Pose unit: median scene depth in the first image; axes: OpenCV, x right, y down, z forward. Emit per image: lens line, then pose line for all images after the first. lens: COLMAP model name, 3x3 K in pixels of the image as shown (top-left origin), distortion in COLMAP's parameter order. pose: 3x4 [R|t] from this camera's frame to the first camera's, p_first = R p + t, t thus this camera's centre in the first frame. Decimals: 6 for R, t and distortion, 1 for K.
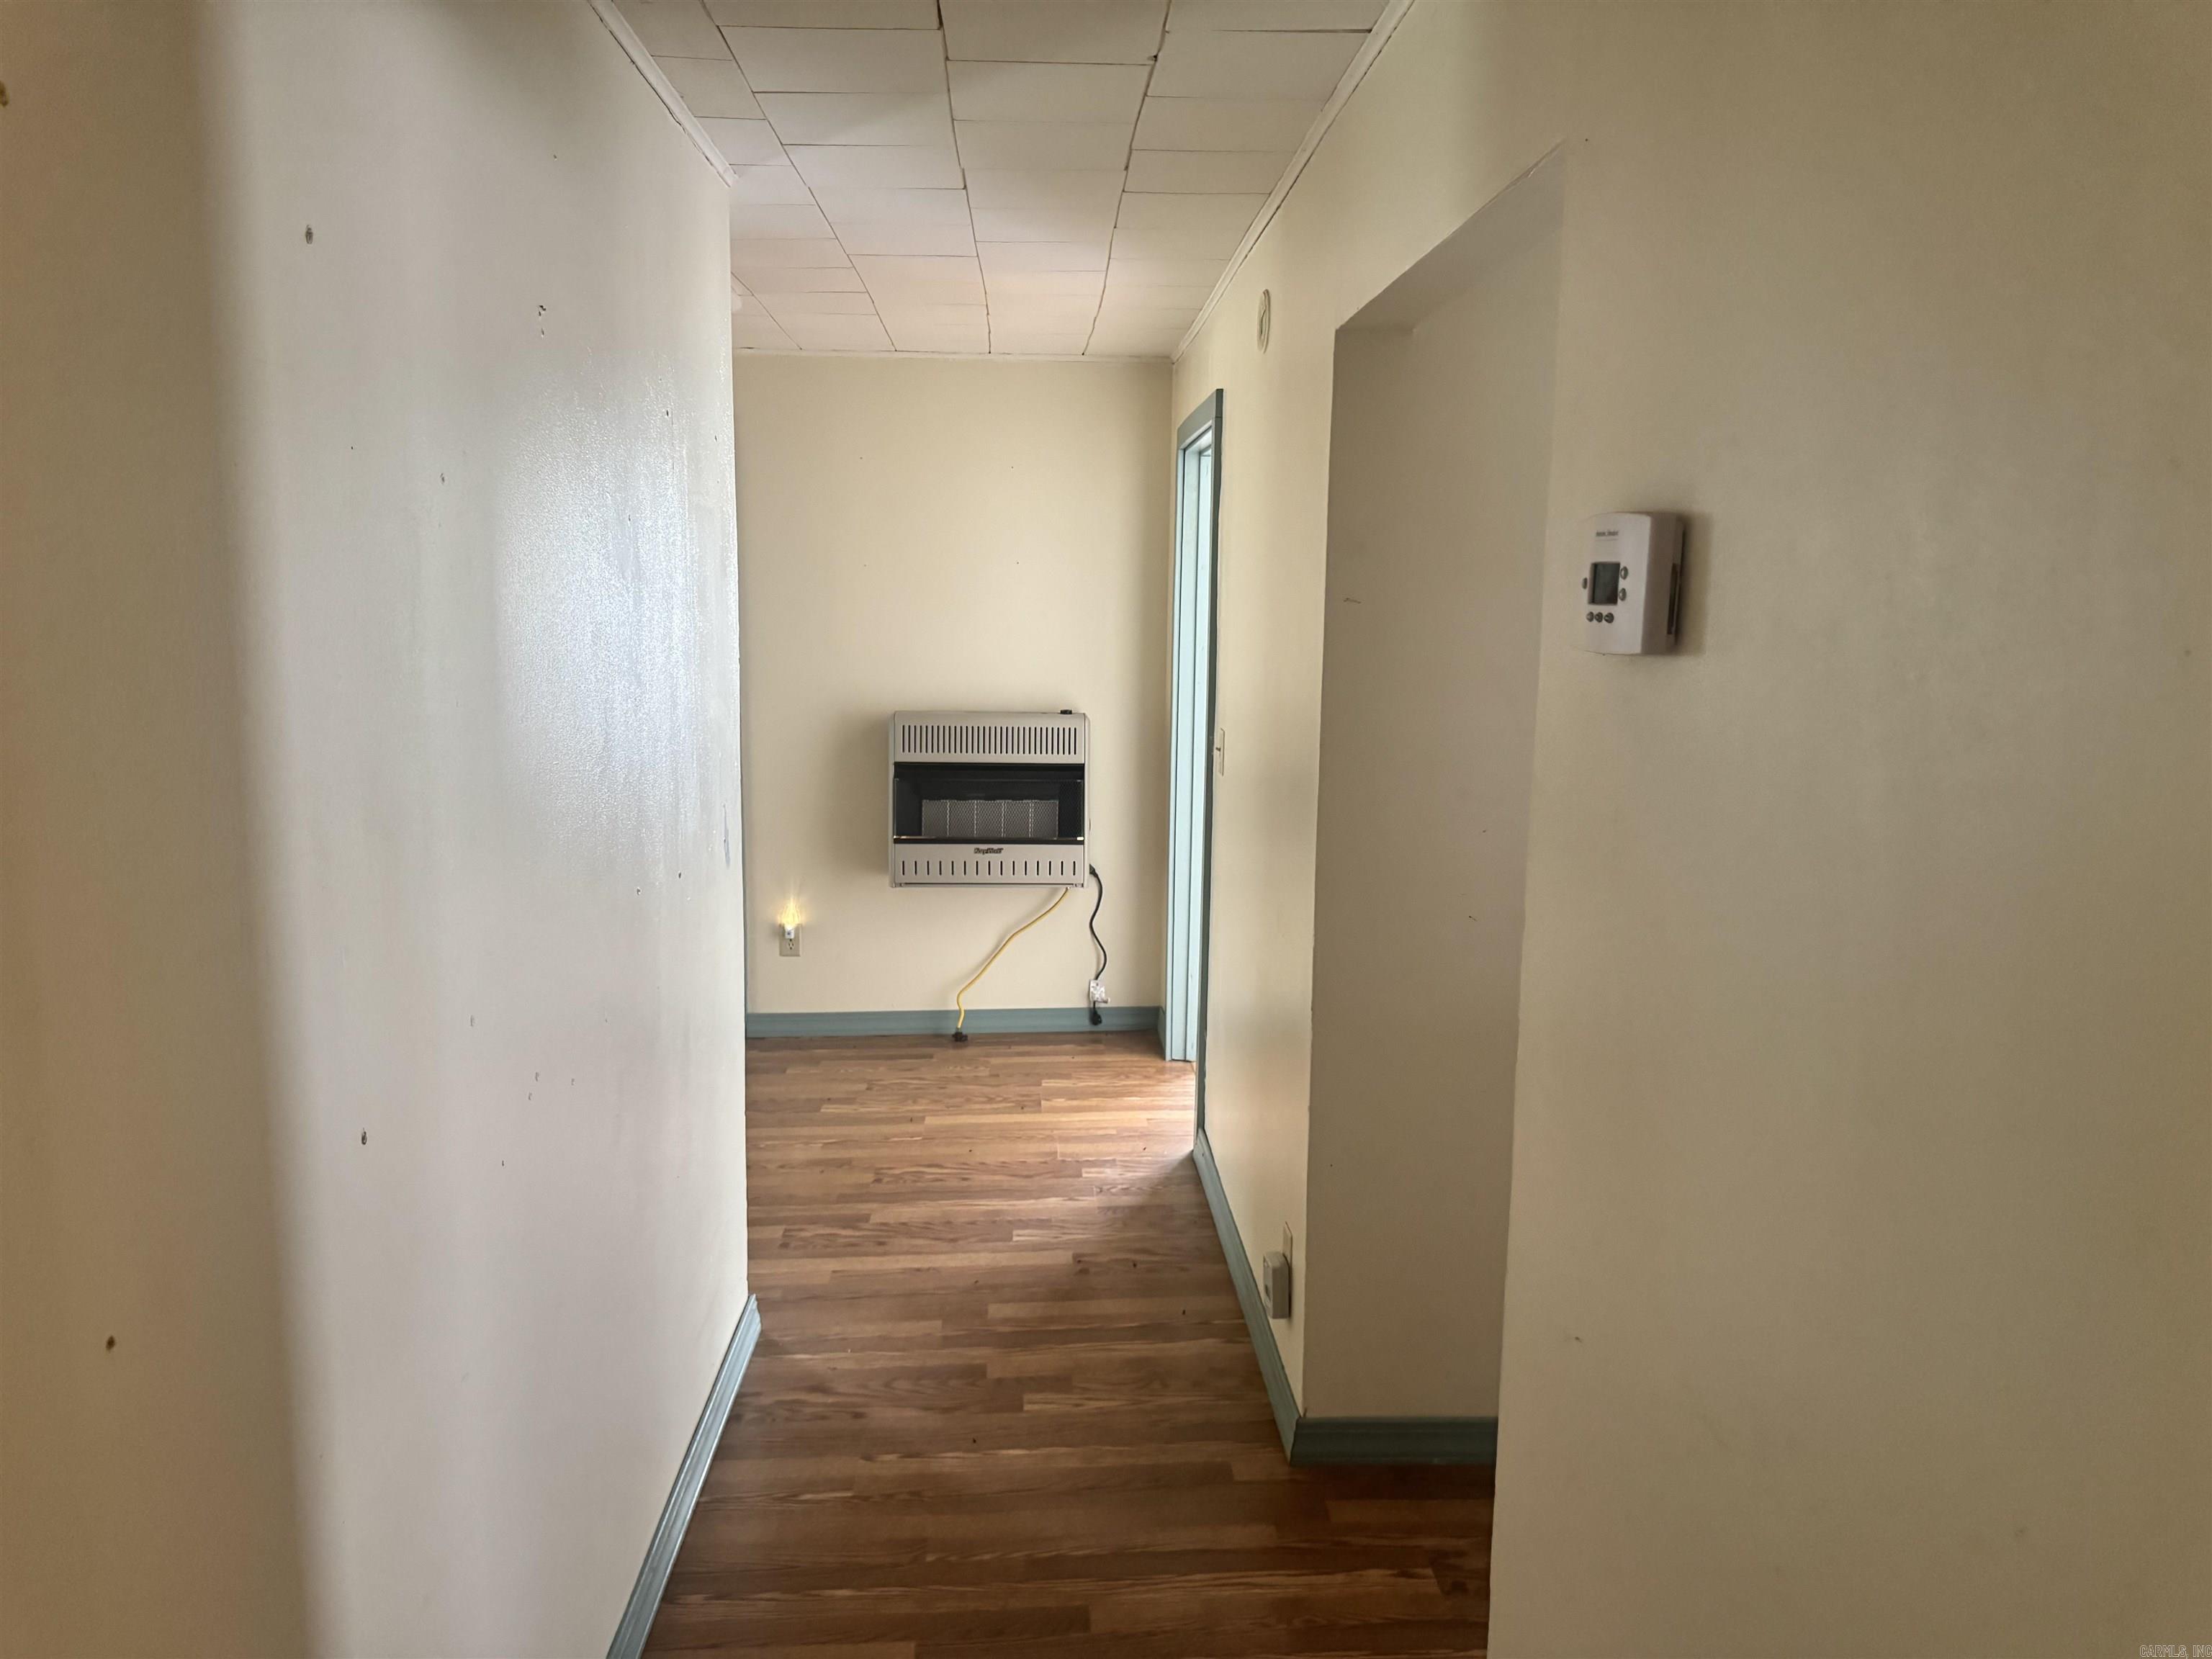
lens RADIAL K [[1554.1, 0, 1114.9], [0, 1554.1, 828.3], [0, 0, 1]] dist [0.044973, -0.053259]
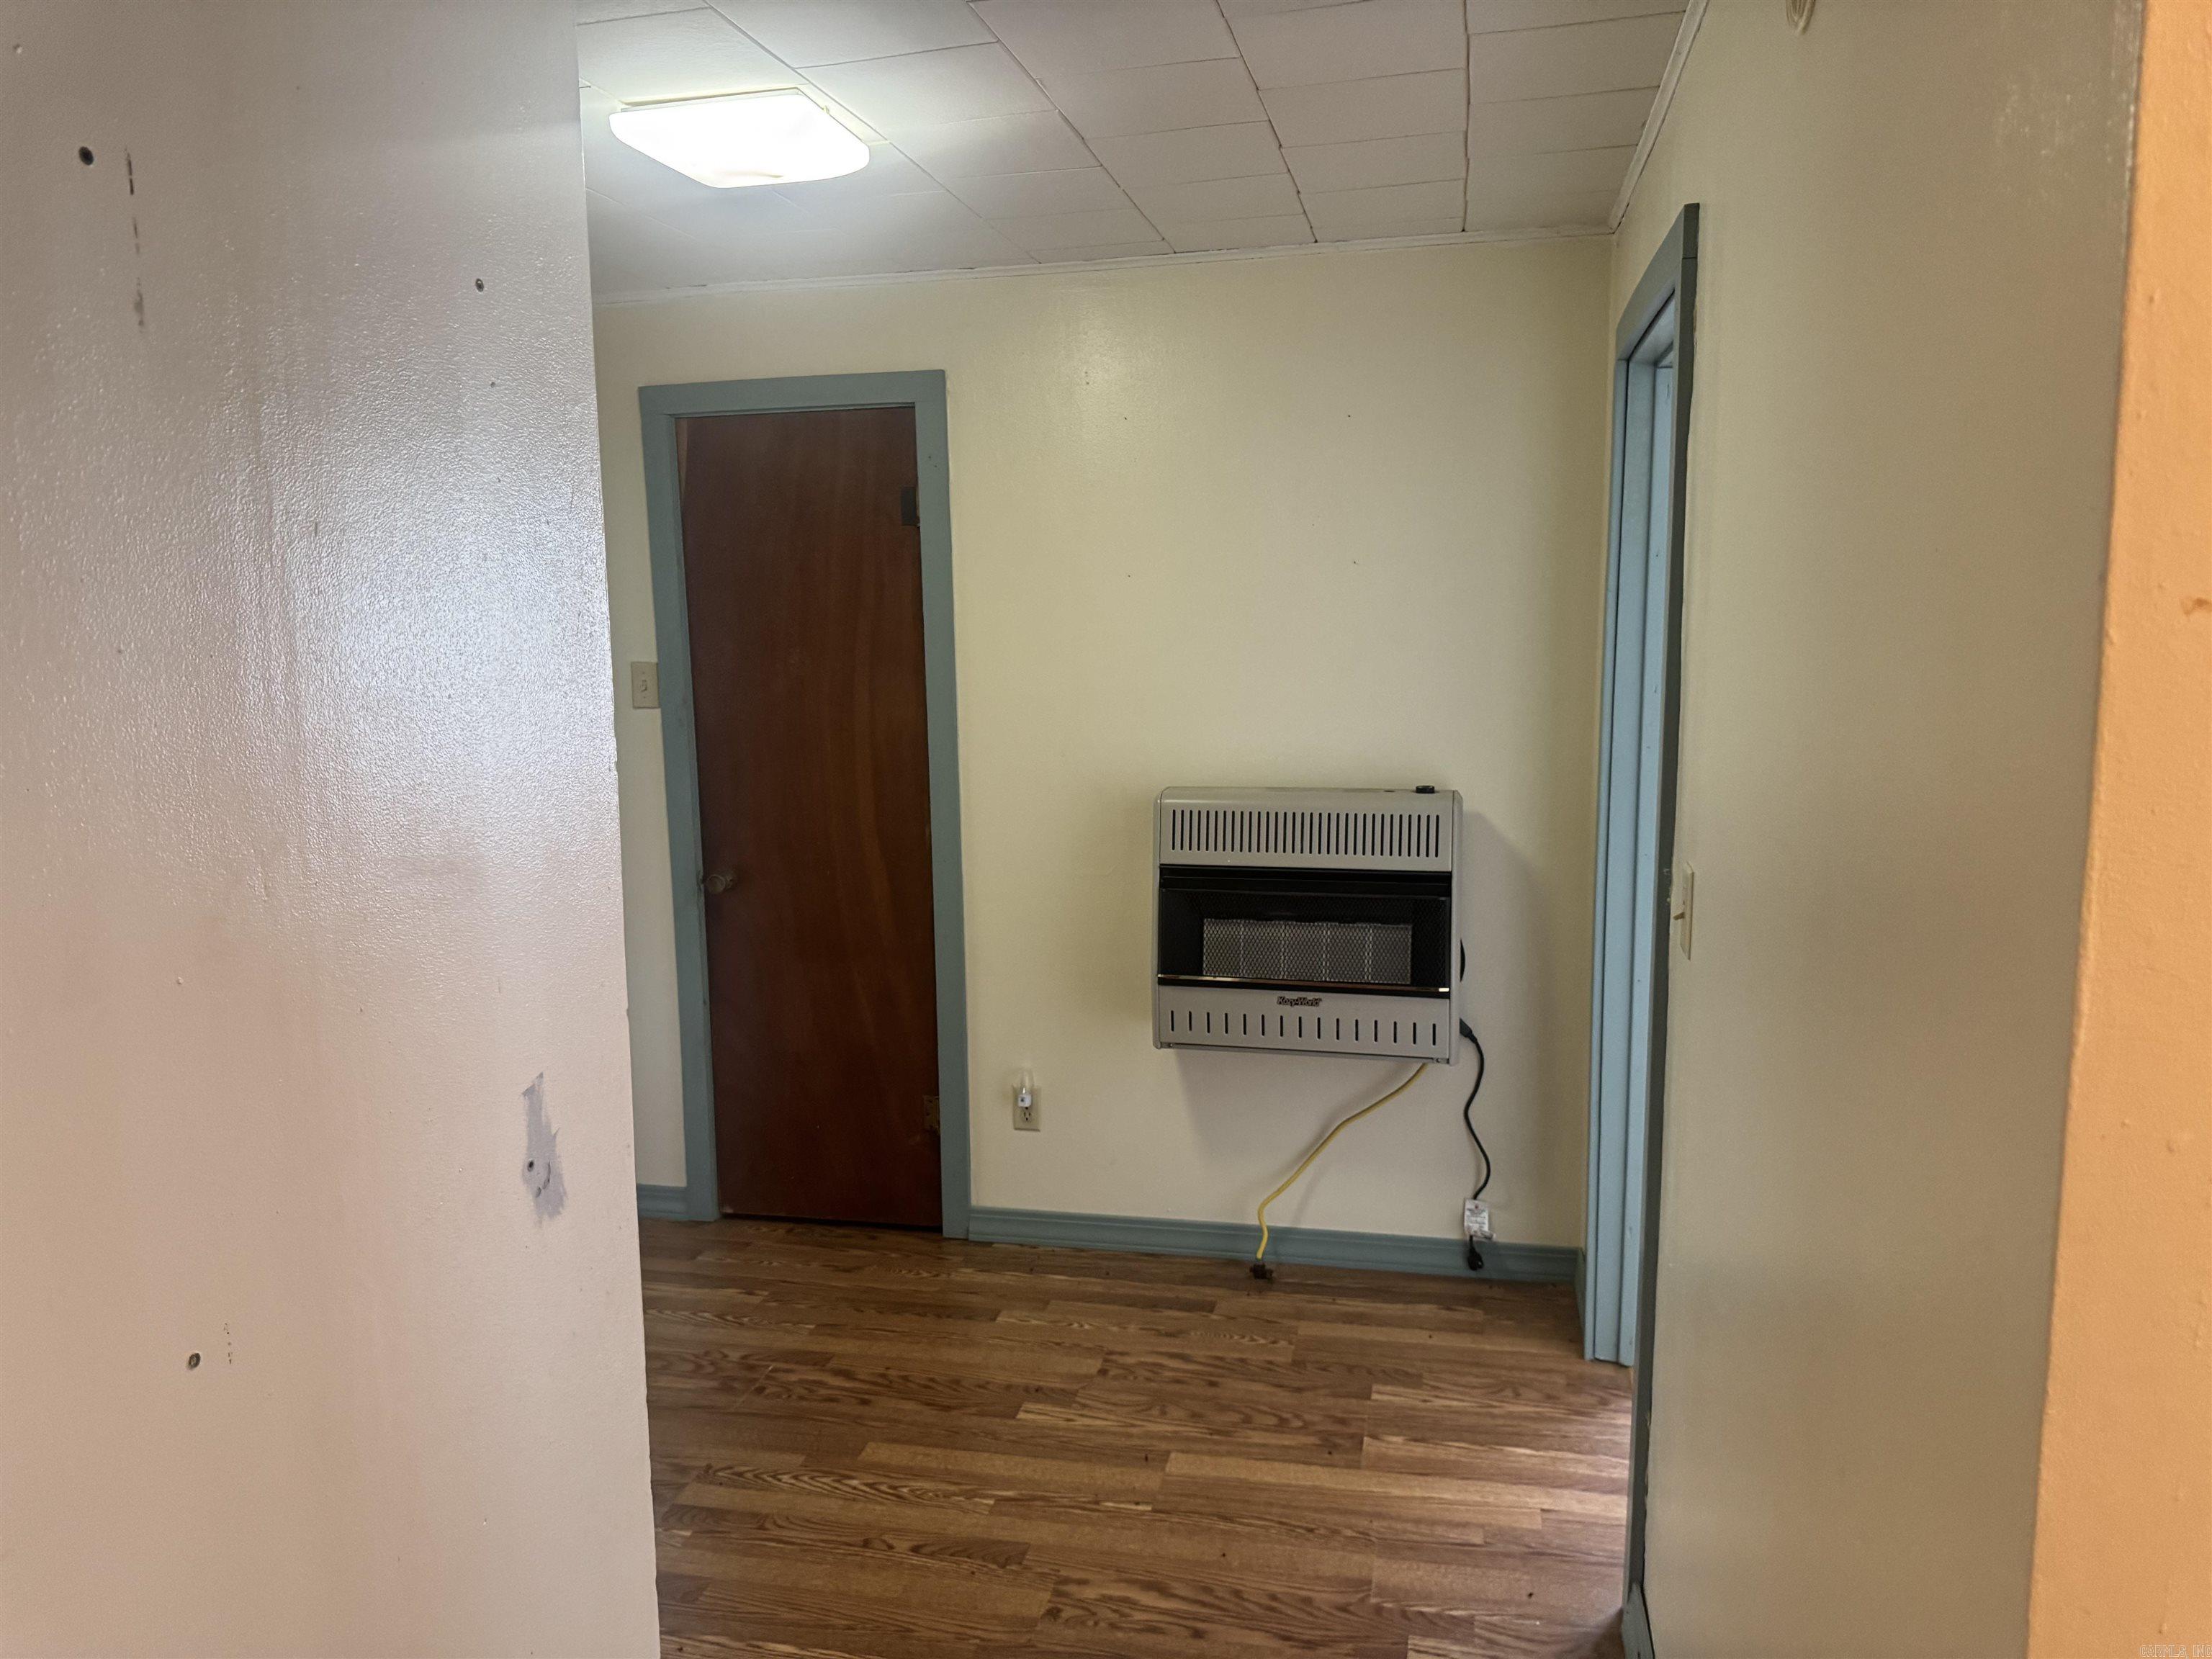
lens RADIAL K [[1554.1, 0, 1107.0], [0, 1554.1, 831.1], [0, 0, 1]] dist [0.044973, -0.053259]
pose [[0.959167, 0.011821, -0.282592, 0.024407], [-0.014117, 0.999882, -0.006092, -0.052335], [0.282487, 0.009832, 0.959221, 0.357633]]
